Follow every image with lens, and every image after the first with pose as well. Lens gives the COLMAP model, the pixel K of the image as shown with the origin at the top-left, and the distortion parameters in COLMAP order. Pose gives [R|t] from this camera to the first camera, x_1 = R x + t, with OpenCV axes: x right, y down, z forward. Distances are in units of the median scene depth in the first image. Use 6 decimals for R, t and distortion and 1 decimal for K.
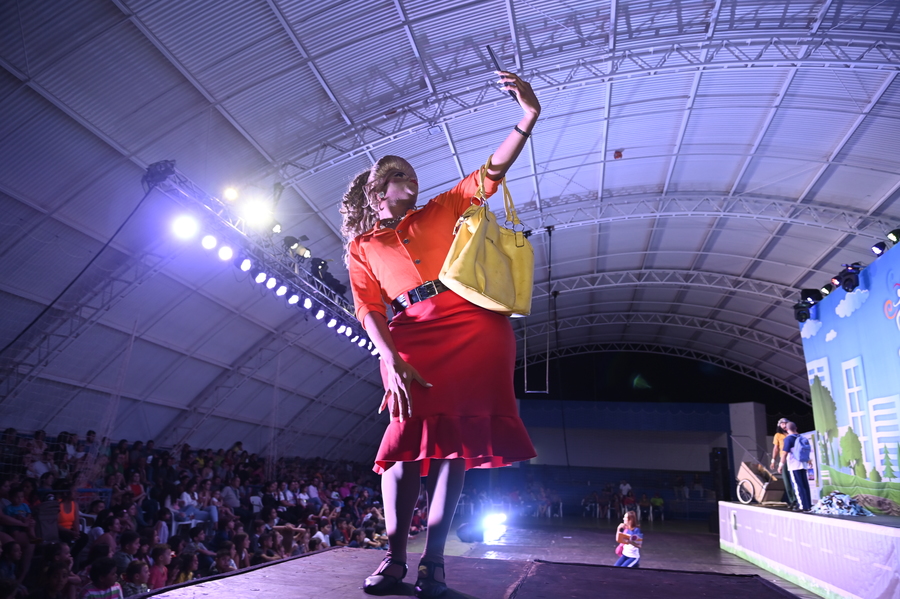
lens RADIAL K [[617.4, 0, 449.9], [0, 617.4, 298.5], [0, 0, 1]] dist [0.010255, 0.004586]
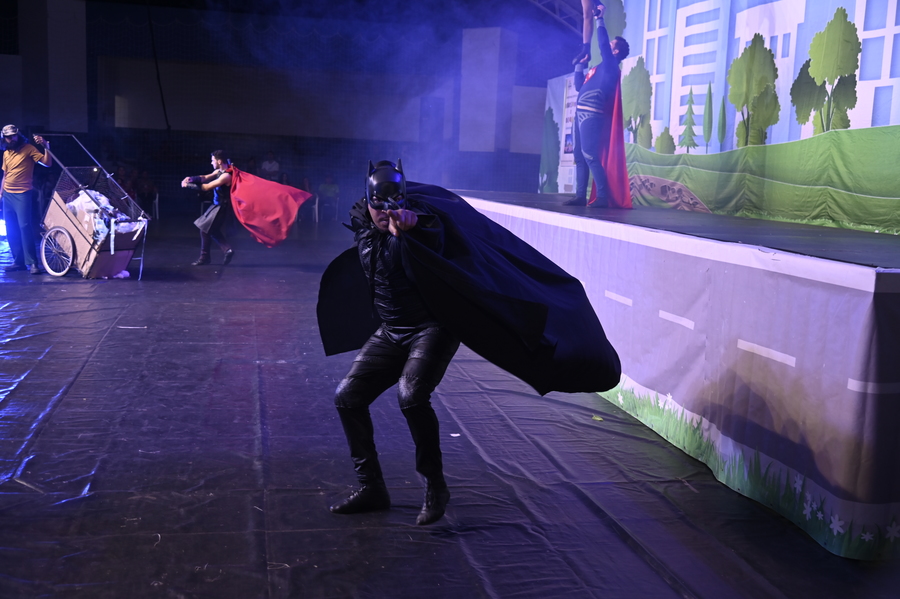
lens RADIAL K [[990.8, 0, 449.9], [0, 990.8, 299.4], [0, 0, 1]] dist [-0.031959, 0.000000]
pose [[0.916583, -0.066534, 0.394269, 0.142073], [-0.104870, 0.911536, 0.397623, 0.077927], [-0.385846, -0.405802, 0.828521, 0.274891]]
